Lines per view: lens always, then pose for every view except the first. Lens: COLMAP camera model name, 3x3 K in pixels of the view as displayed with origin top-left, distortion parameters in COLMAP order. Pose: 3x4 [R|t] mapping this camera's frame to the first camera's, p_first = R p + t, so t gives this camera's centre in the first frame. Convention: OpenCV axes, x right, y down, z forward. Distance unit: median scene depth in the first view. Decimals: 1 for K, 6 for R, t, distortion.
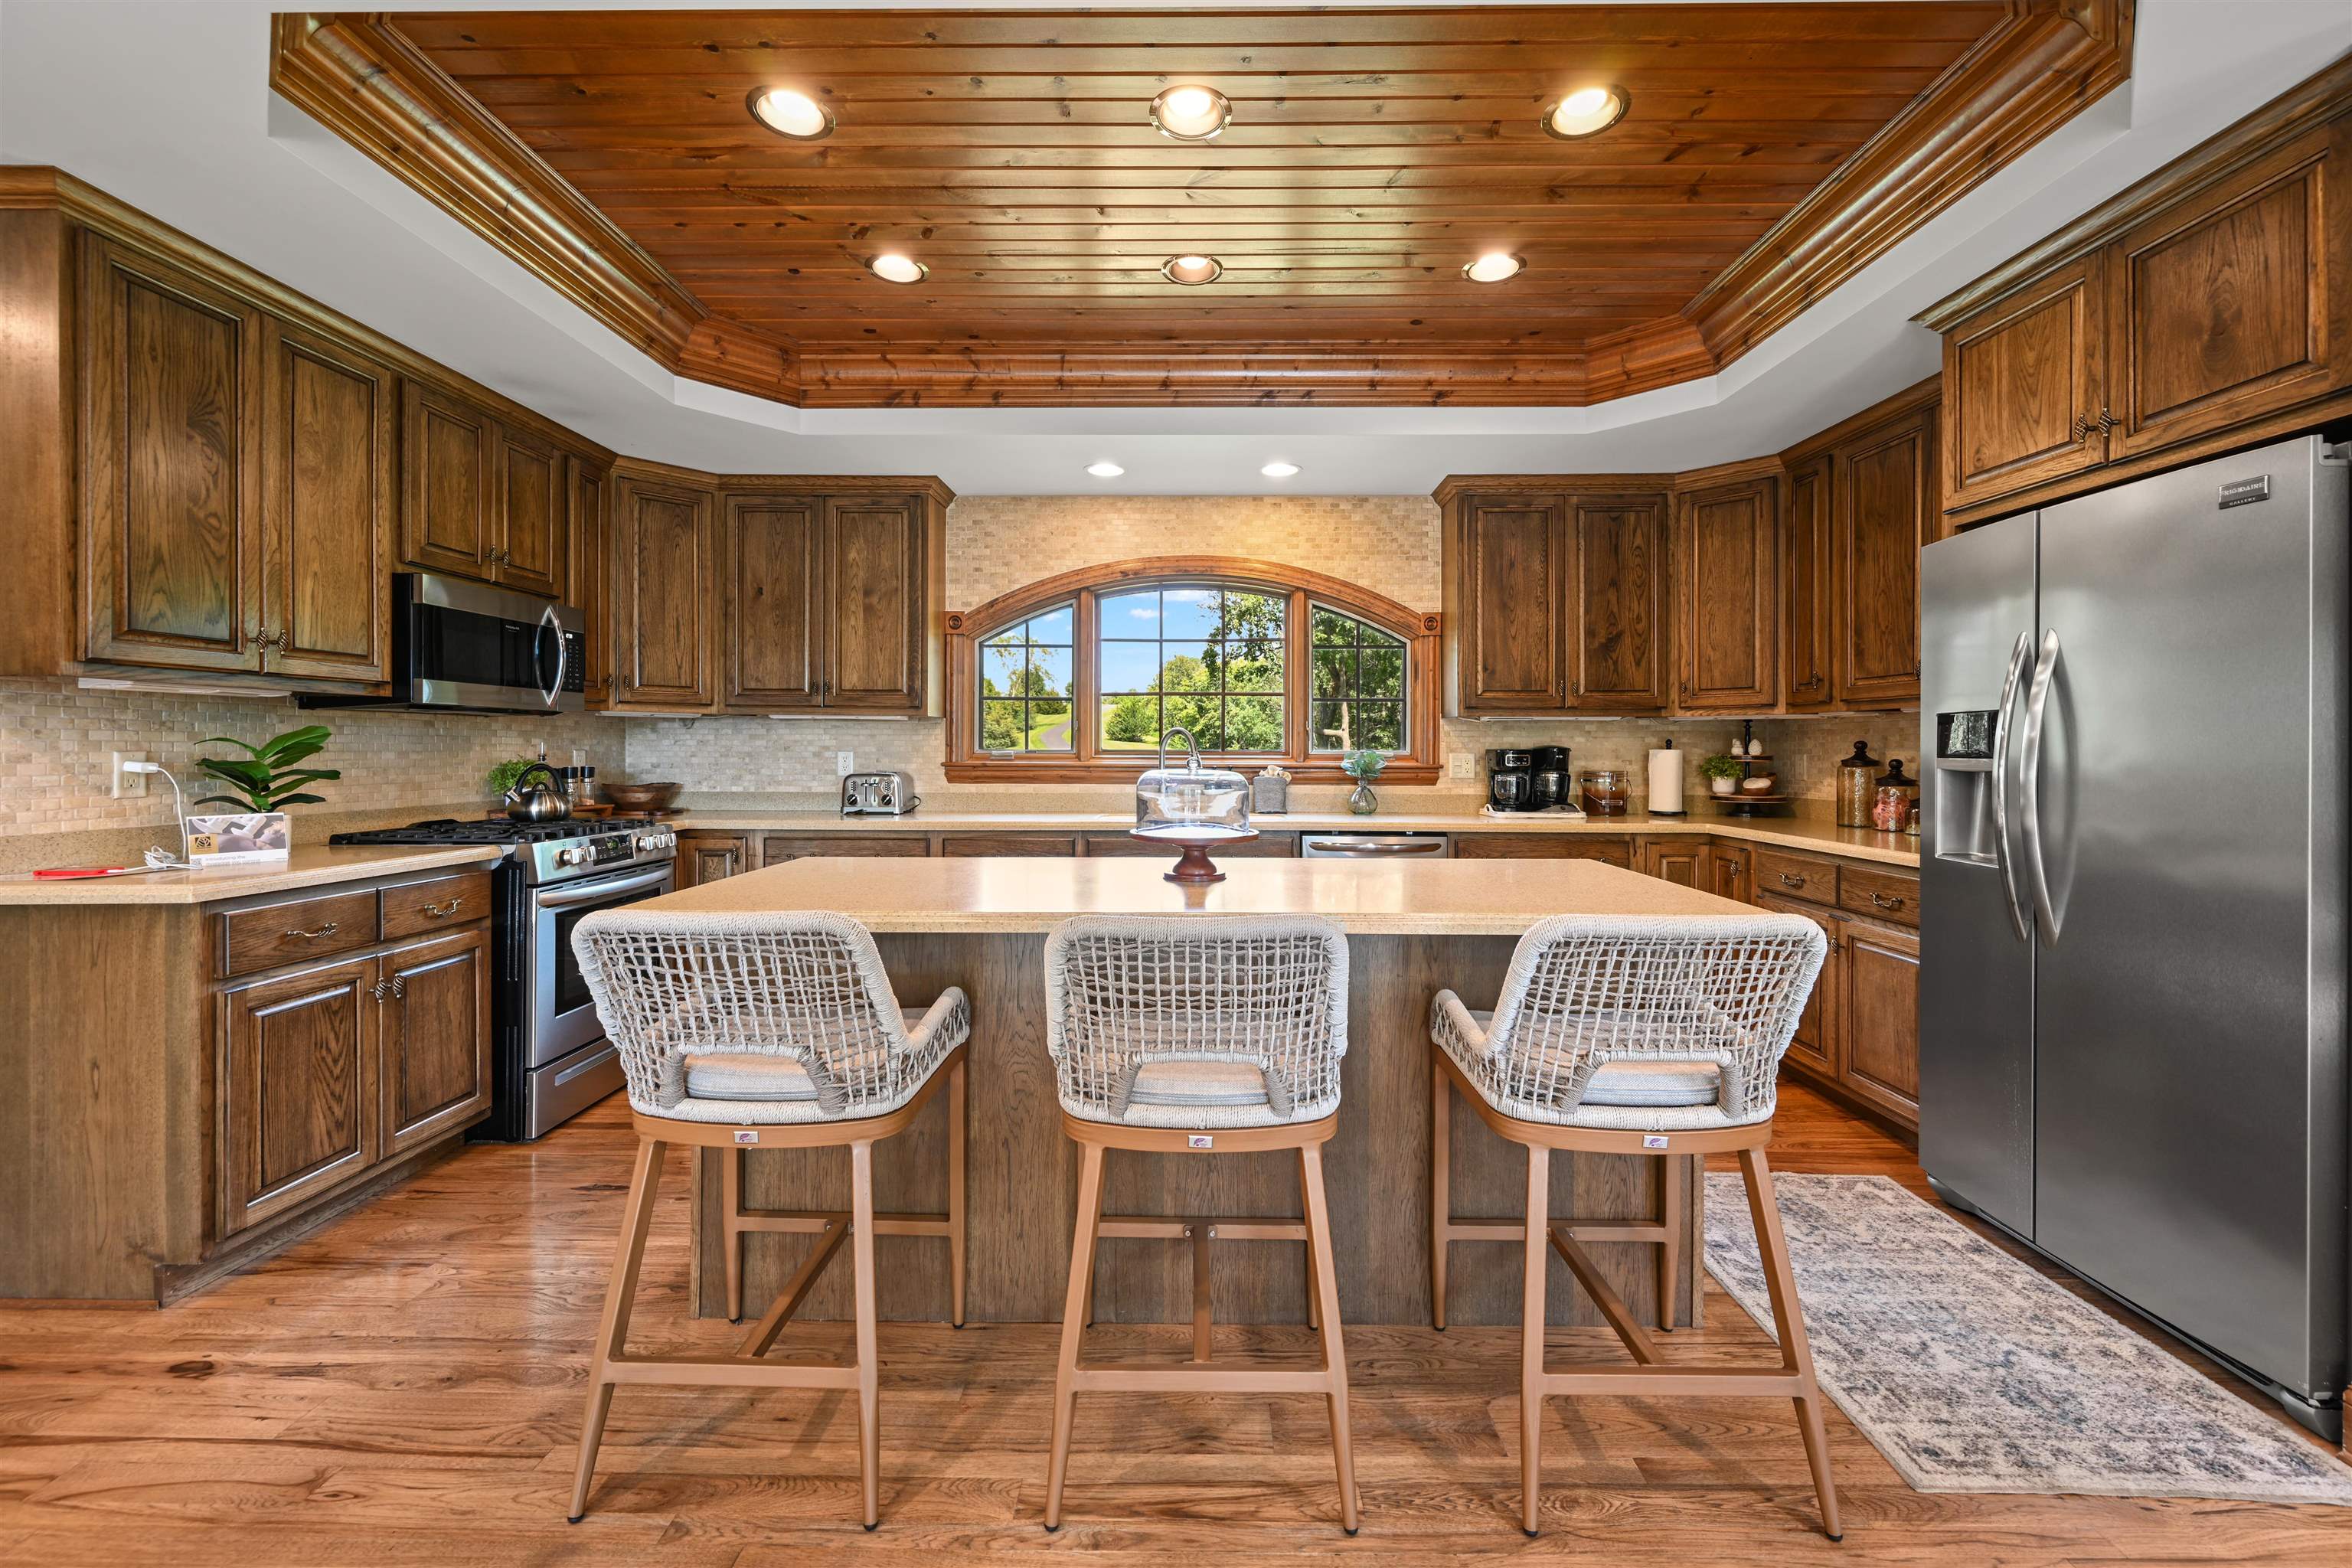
lens RADIAL K [[937.9, 0, 1192.0], [0, 937.9, 749.7], [0, 0, 1]] dist [-0.000927, 0.000288]
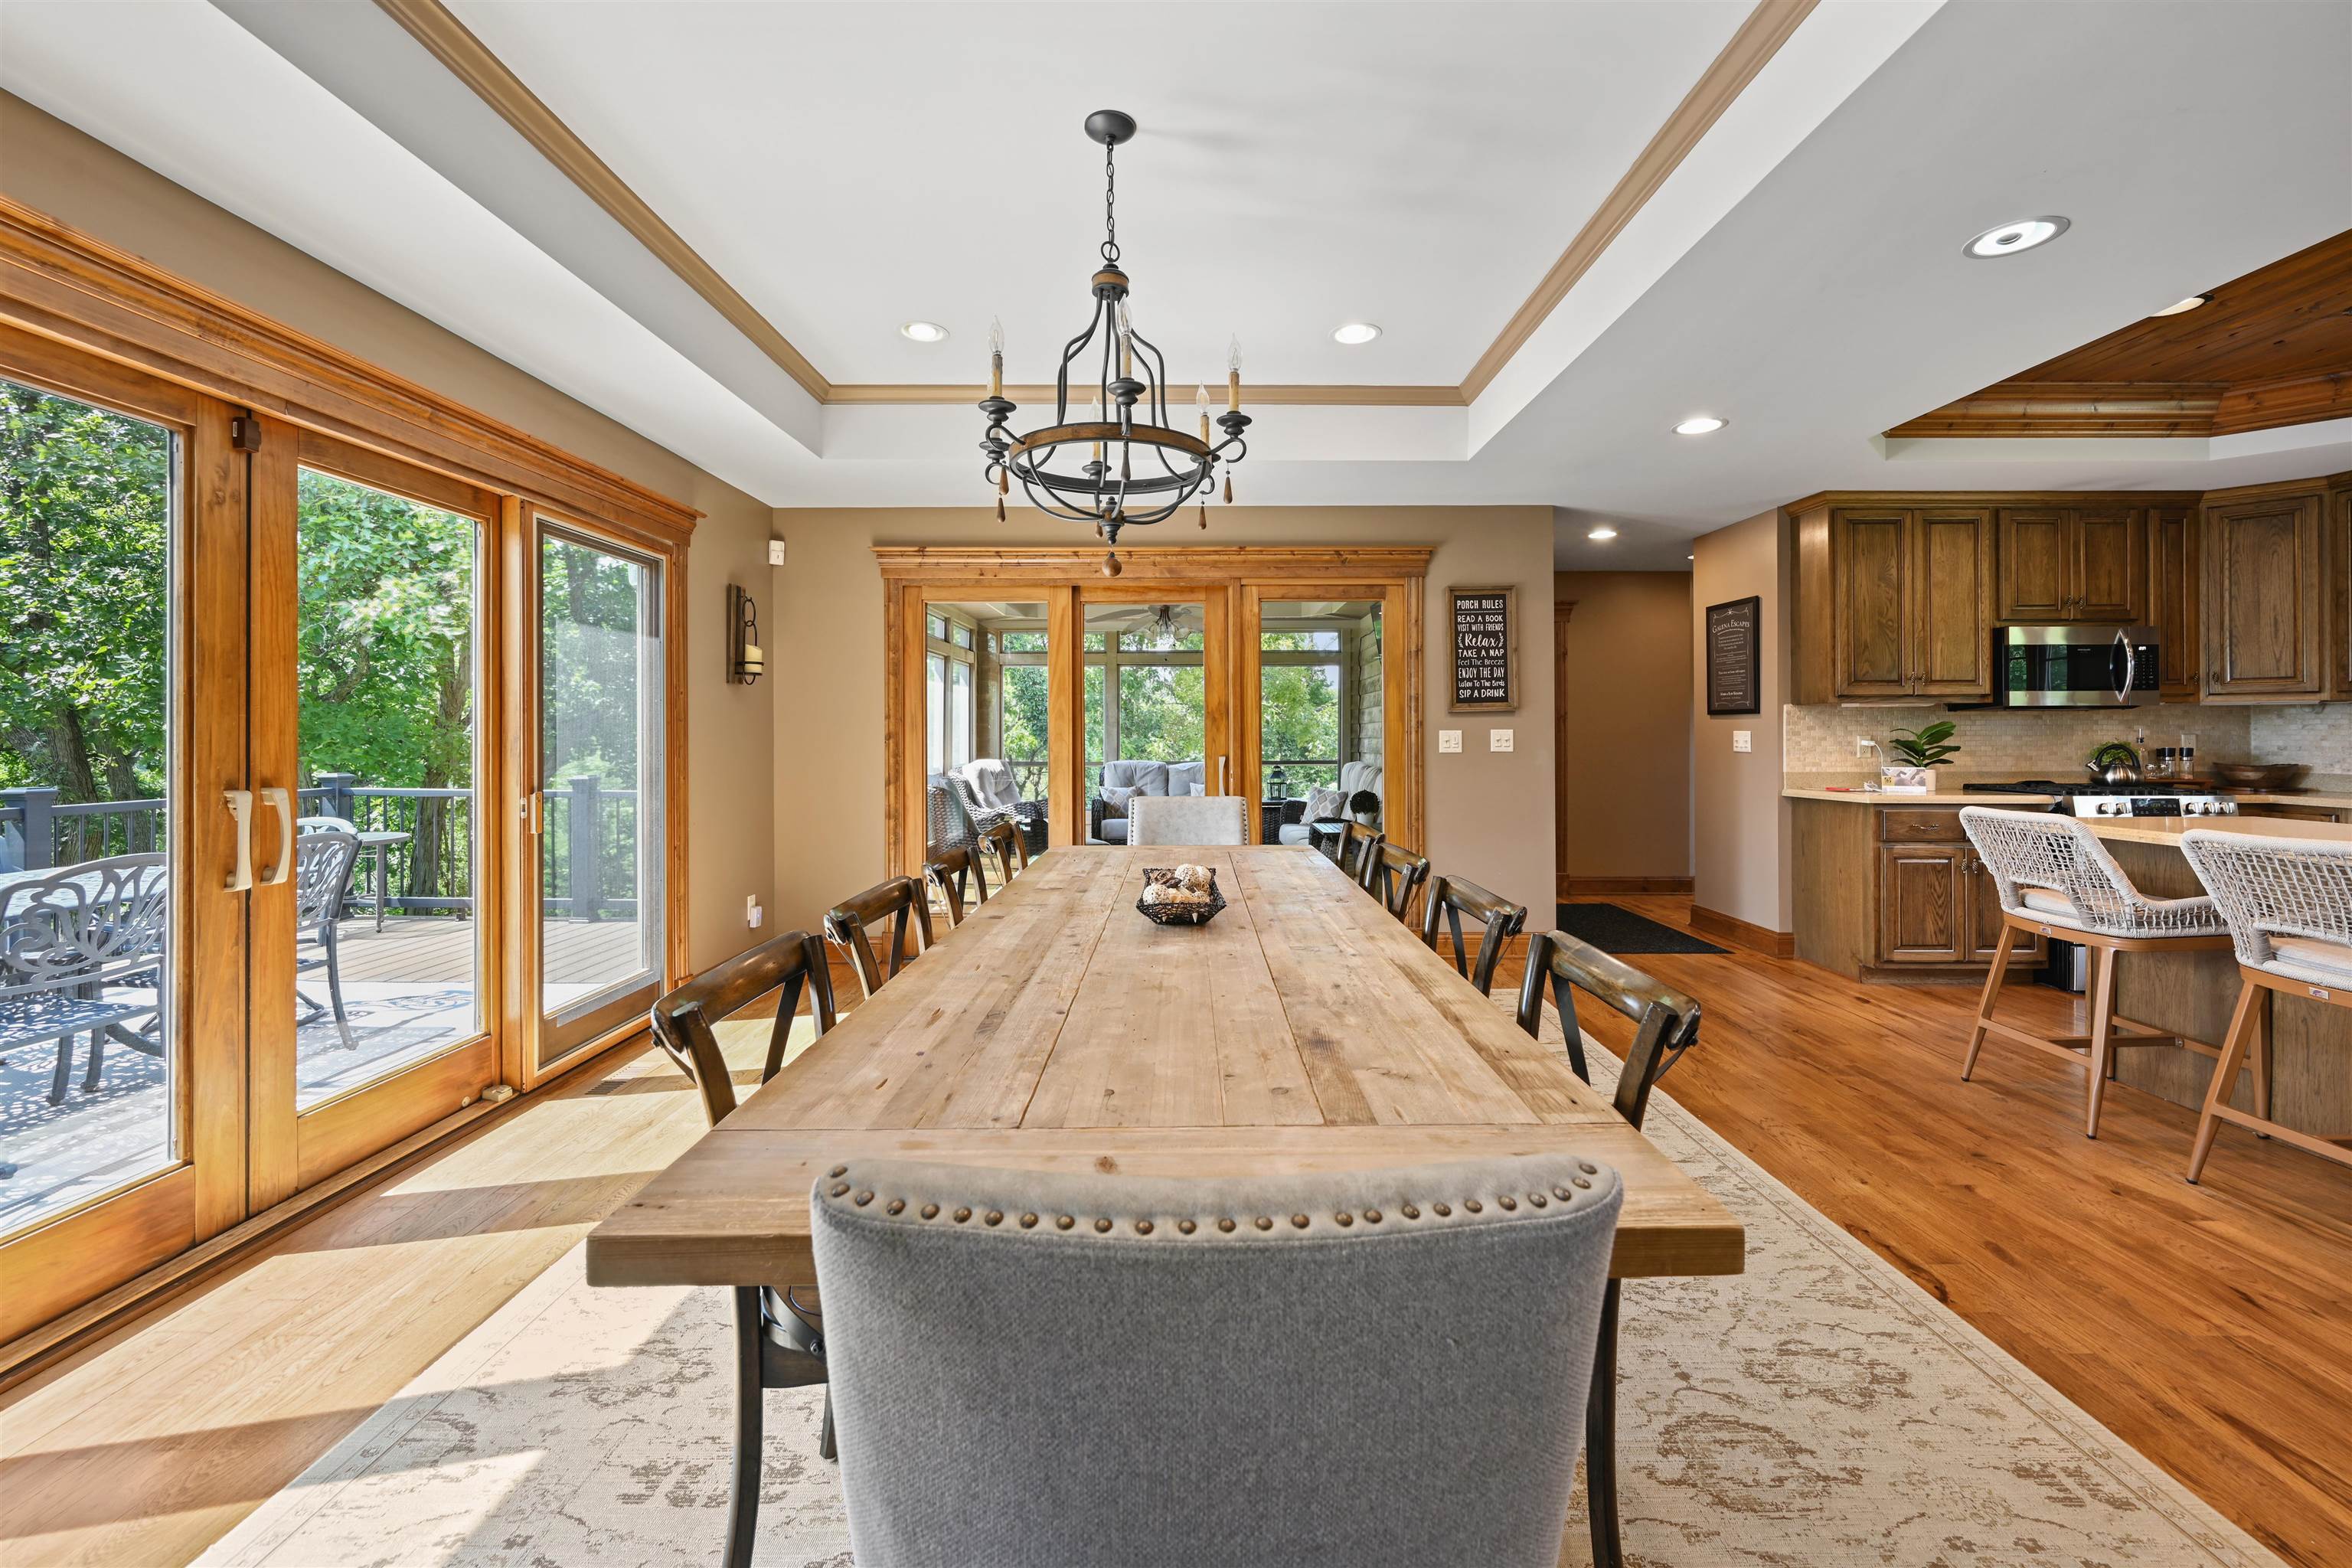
lens RADIAL K [[937.9, 0, 1187.5], [0, 937.9, 733.4], [0, 0, 1]] dist [-0.000927, 0.000288]
pose [[0.003922, -0.004255, -0.999983, 0.718051], [0.002208, 0.999989, -0.004246, 0.001843], [0.999990, -0.002191, 0.003931, -0.390926]]
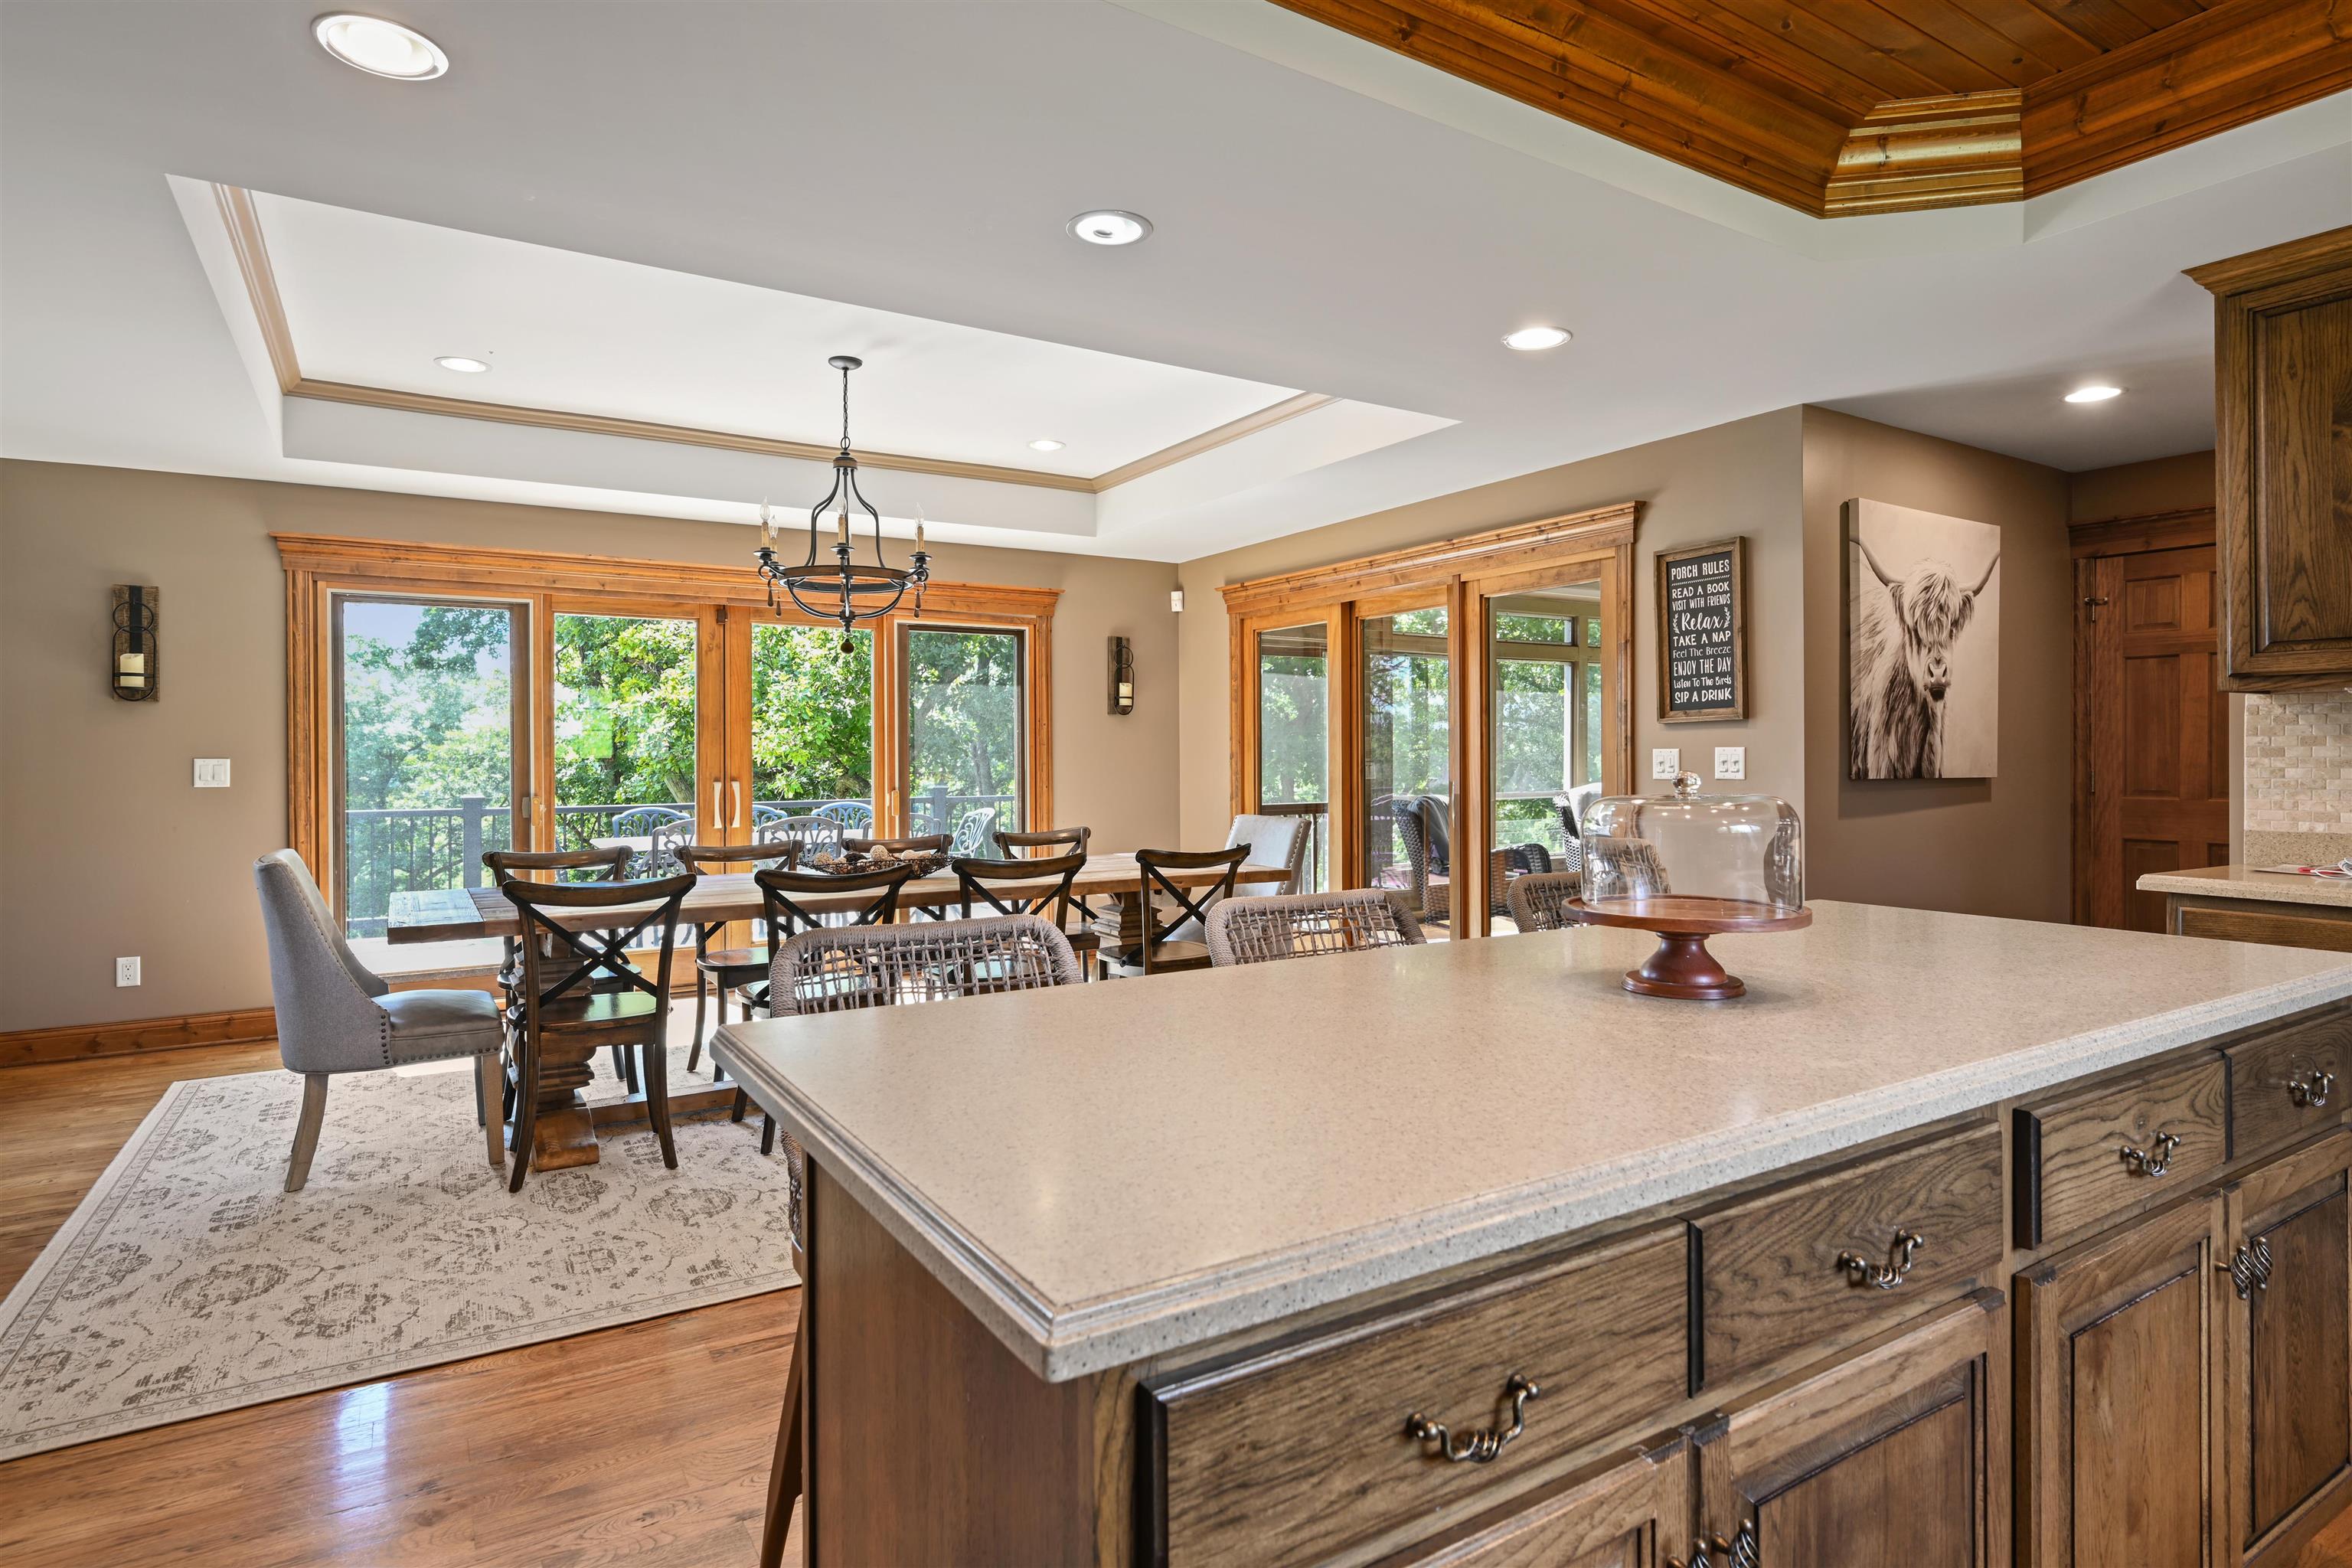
lens RADIAL K [[1224.7, 0, 1197.8], [0, 1224.7, 757.9], [0, 0, 1]] dist [0.004563, -0.000543]
pose [[-0.840326, 0.001361, -0.542080, 0.433499], [0.001205, 0.999999, 0.000643, 0.000607], [0.542080, -0.000113, -0.840327, 1.006962]]
